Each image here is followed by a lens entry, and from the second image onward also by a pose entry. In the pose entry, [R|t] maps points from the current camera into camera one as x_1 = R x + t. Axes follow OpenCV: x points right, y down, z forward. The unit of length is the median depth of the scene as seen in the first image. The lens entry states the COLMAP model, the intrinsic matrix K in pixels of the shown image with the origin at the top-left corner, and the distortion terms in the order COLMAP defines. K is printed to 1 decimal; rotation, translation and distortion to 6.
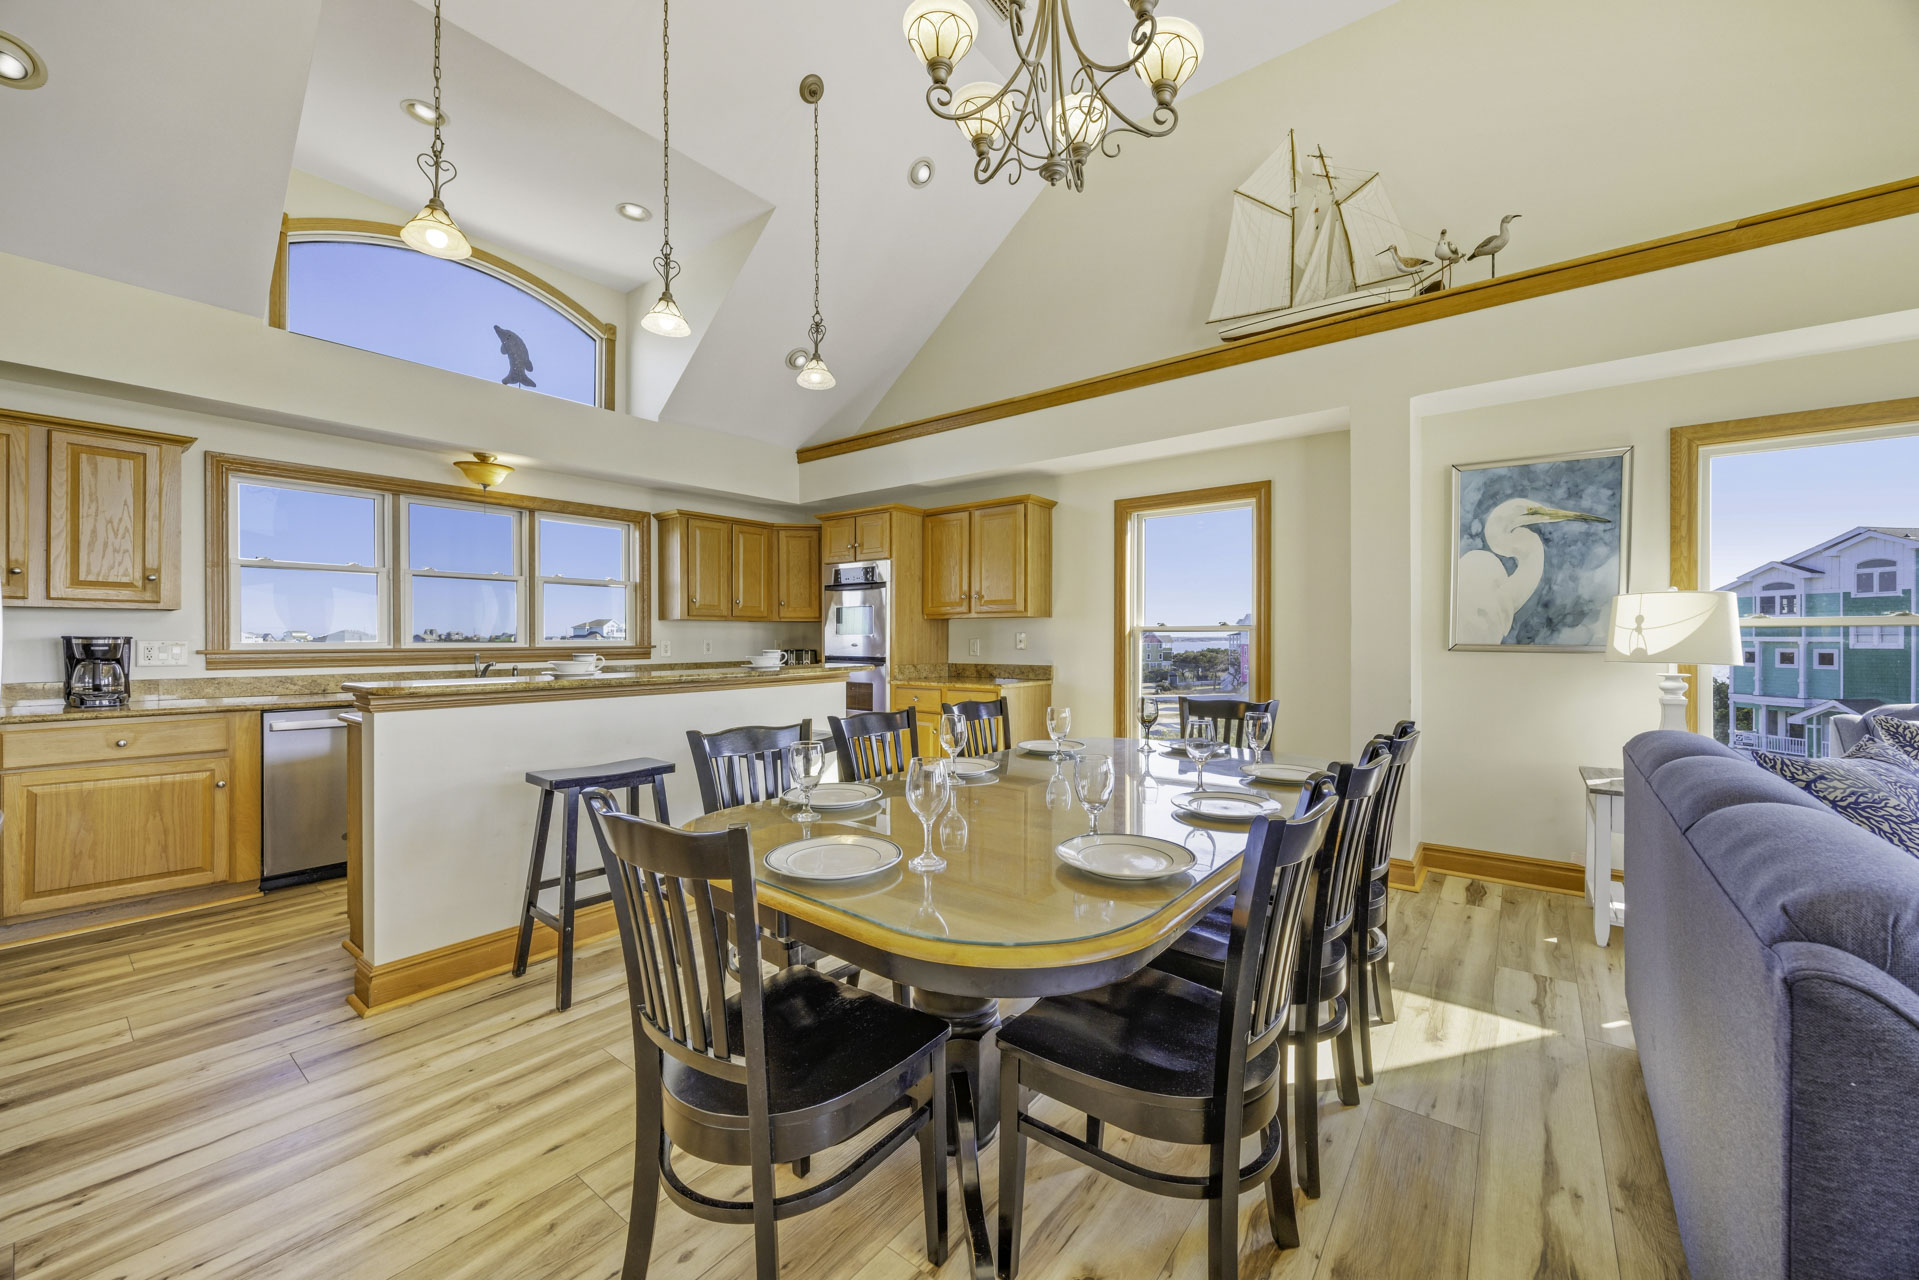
lens RADIAL K [[737.7, 0, 960.3], [0, 737.7, 640.1], [0, 0, 1]] dist [-0.006351, 0.000668]
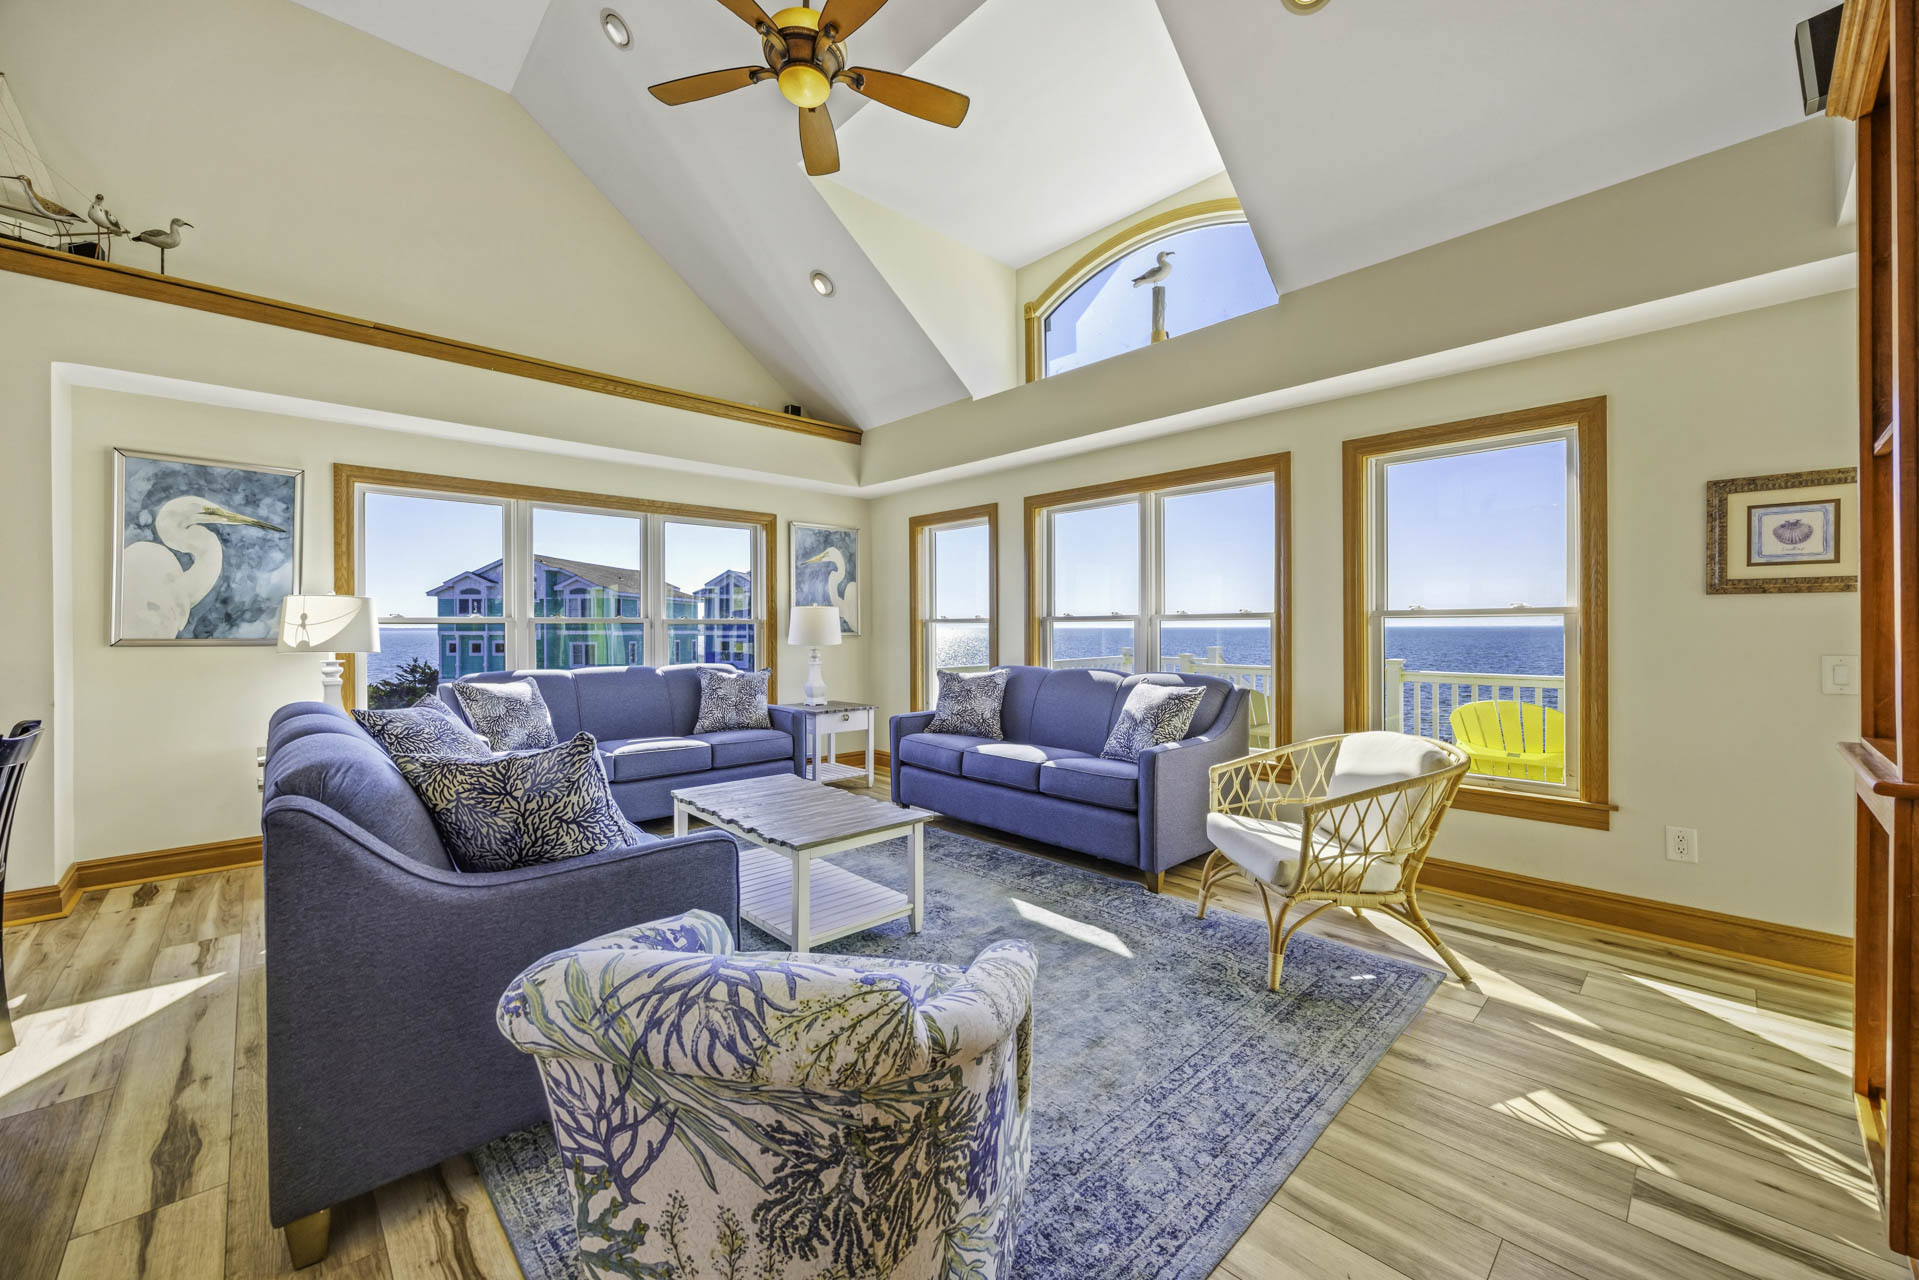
lens RADIAL K [[737.7, 0, 949.1], [0, 737.7, 631.6], [0, 0, 1]] dist [-0.006351, 0.000668]
pose [[0.159672, -0.001765, 0.987169, -0.079649], [0.006041, 0.999981, 0.000811, 0.001505], [-0.987152, 0.005834, 0.159680, -0.193706]]
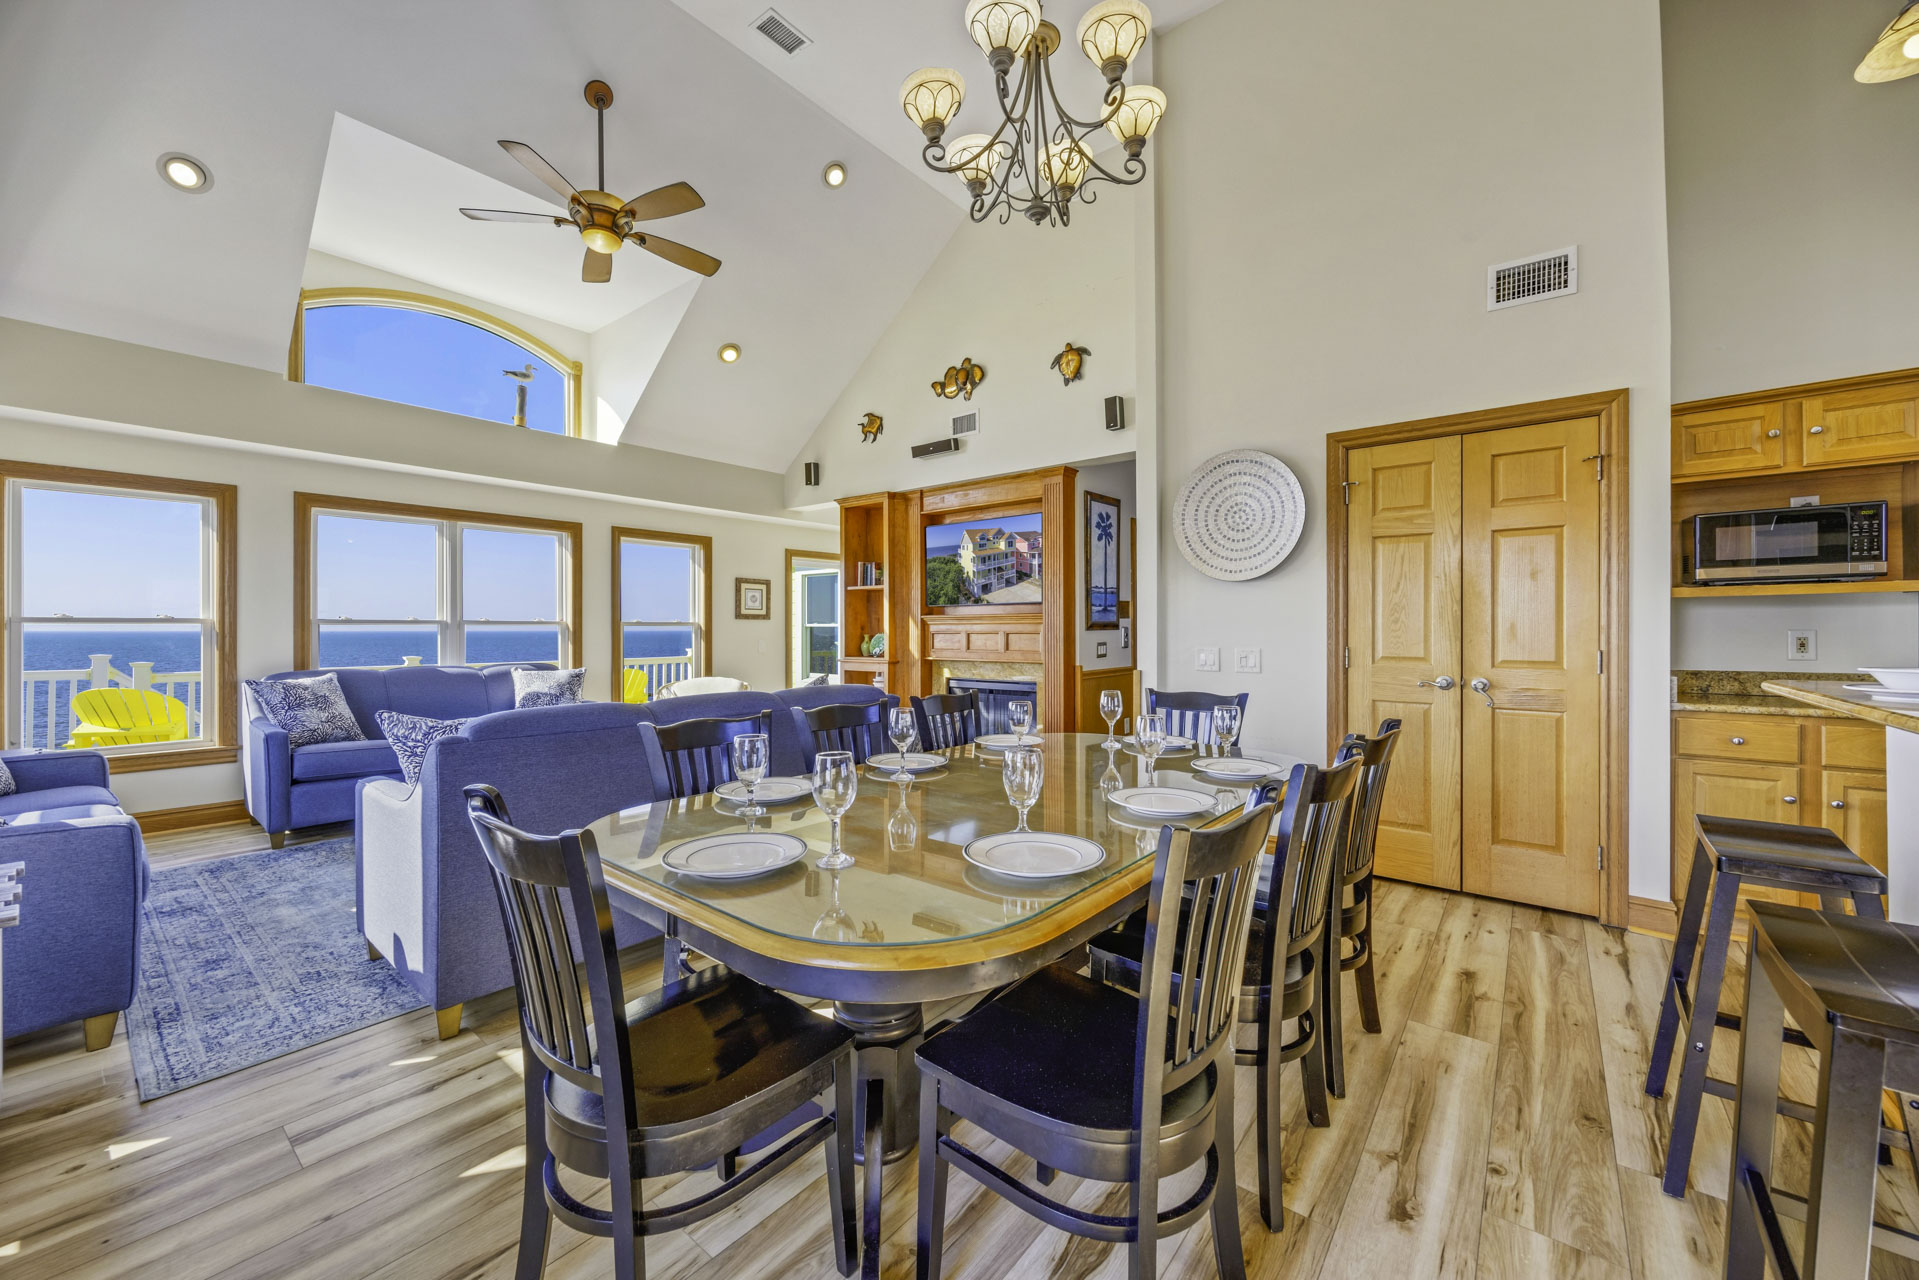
lens RADIAL K [[737.7, 0, 962.5], [0, 737.7, 627.7], [0, 0, 1]] dist [-0.006351, 0.000668]
pose [[-0.999880, 0.003783, 0.014996, 0.119684], [0.003759, 0.999992, -0.001602, -0.001433], [-0.015002, -0.001545, -0.999886, 1.182374]]
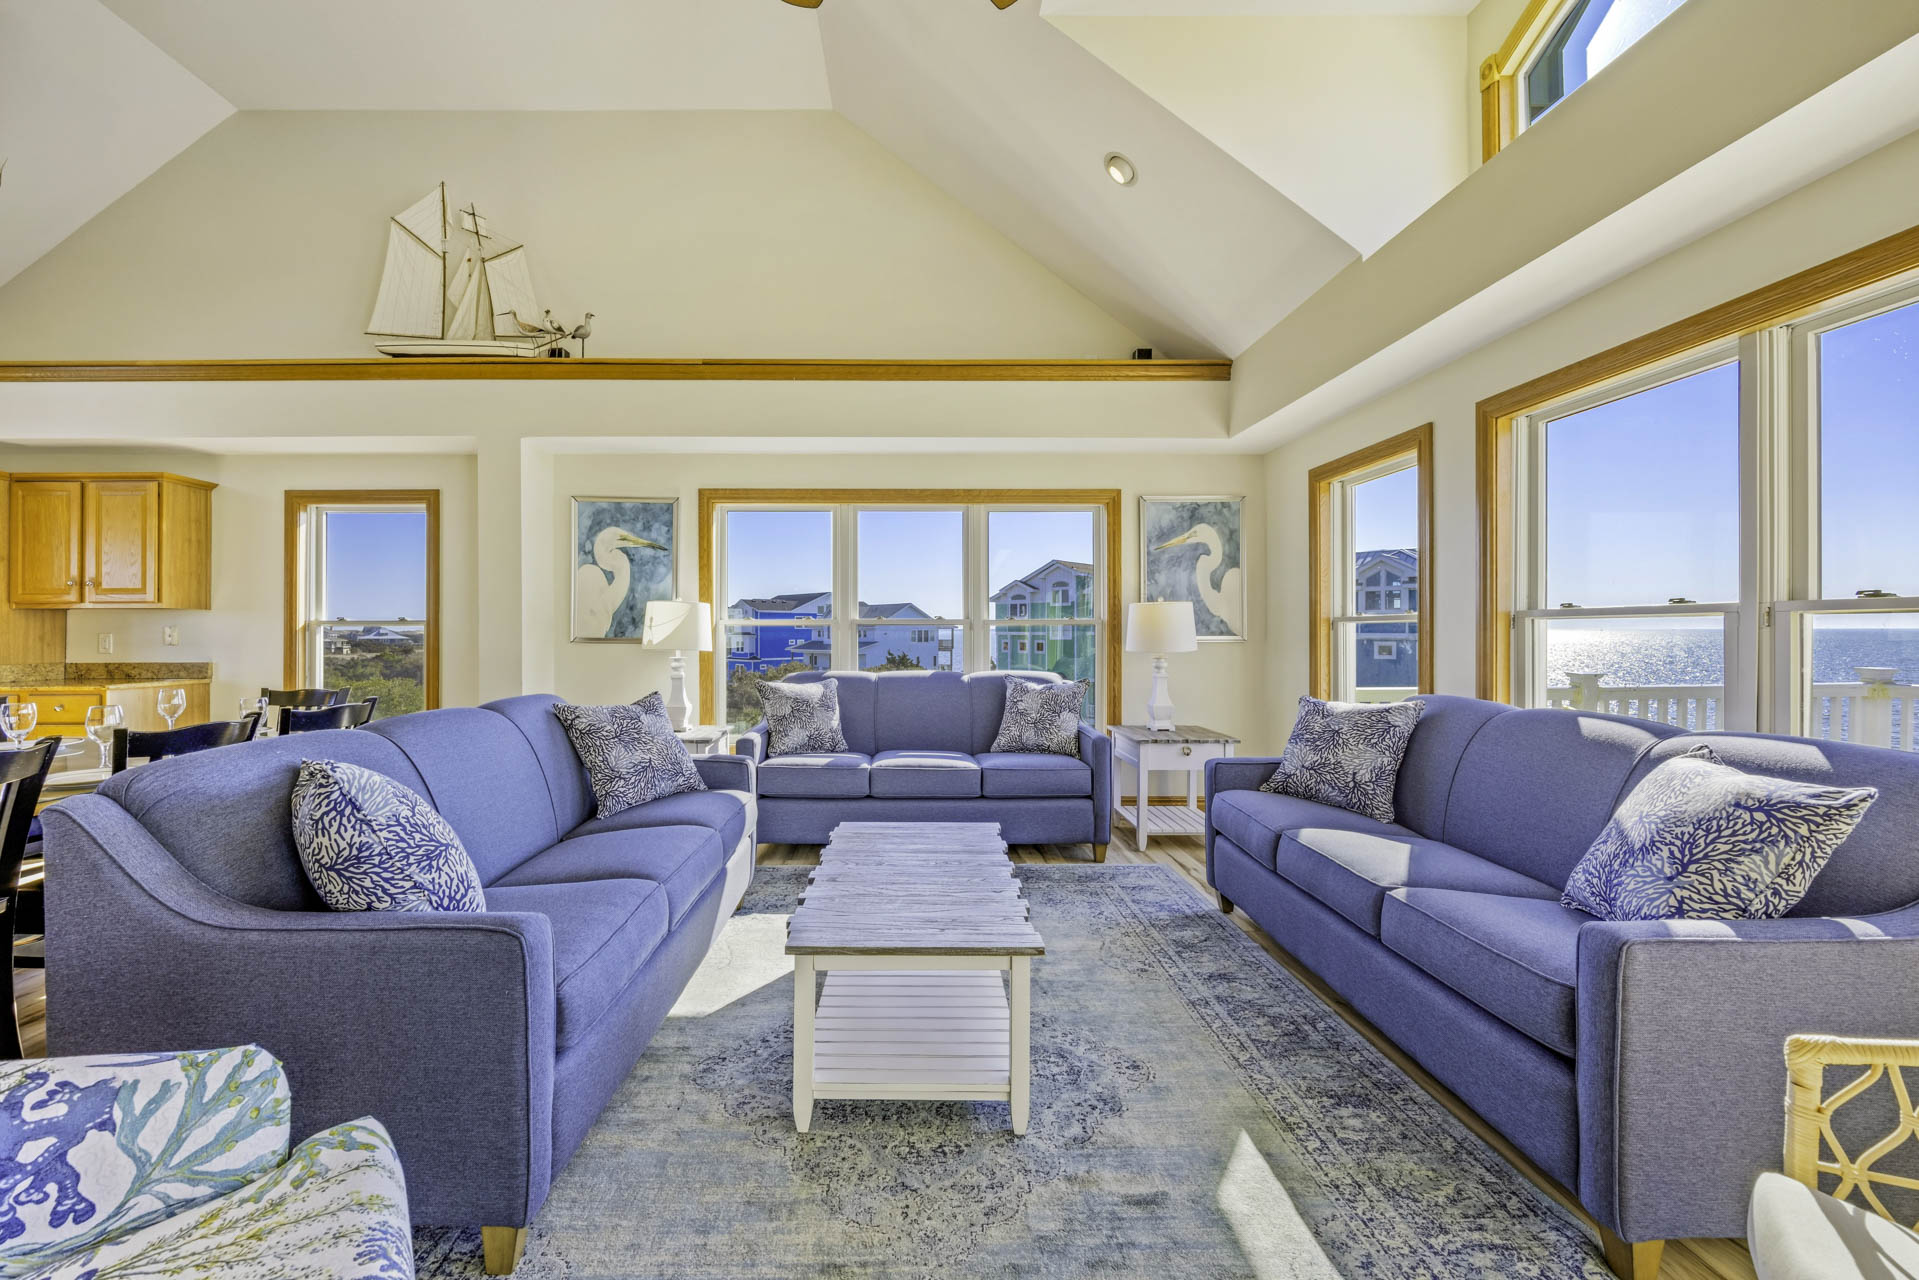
lens RADIAL K [[737.7, 0, 918.7], [0, 737.7, 636.3], [0, 0, 1]] dist [-0.006351, 0.000668]
pose [[0.786546, -0.001230, 0.617531, 0.355172], [0.000177, 0.999998, 0.001766, 0.001532], [-0.617532, -0.001280, 0.786545, -0.367445]]
